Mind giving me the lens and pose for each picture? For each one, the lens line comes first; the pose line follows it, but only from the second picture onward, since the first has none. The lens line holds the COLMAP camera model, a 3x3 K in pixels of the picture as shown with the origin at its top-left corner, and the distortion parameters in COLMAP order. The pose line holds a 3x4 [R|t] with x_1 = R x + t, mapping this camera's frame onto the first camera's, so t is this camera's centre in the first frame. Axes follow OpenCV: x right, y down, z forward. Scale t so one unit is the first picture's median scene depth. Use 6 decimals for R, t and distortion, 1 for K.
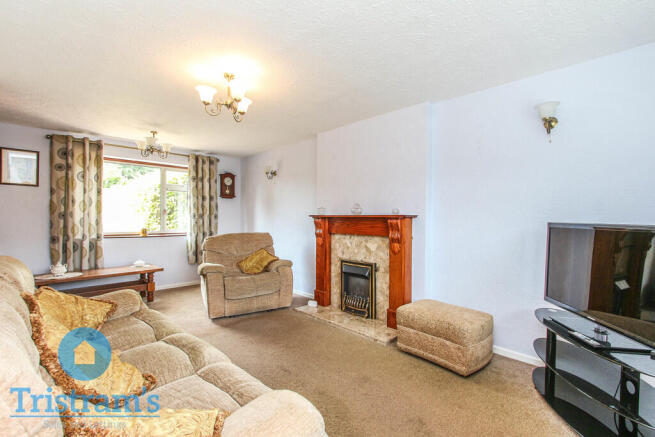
lens RADIAL K [[303.2, 0, 329.8], [0, 303.2, 226.9], [0, 0, 1]] dist [0.001084, -0.000054]
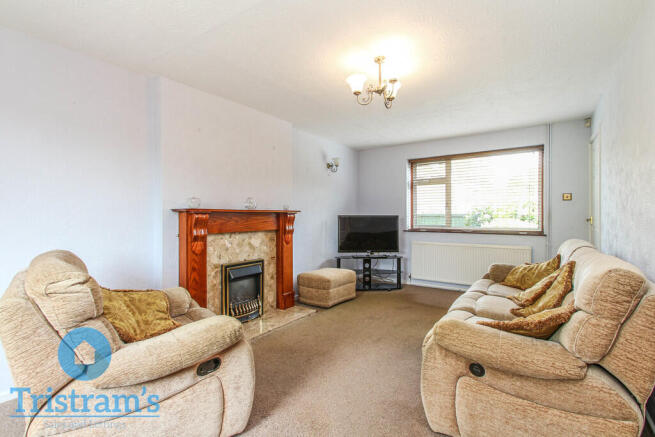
lens RADIAL K [[303.2, 0, 329.8], [0, 303.2, 226.9], [0, 0, 1]] dist [0.001084, -0.000054]
pose [[-0.167226, -0.053814, 0.984449, -0.758159], [0.021539, 0.998072, 0.058218, -0.032668], [-0.985683, 0.030940, -0.165745, 0.814784]]
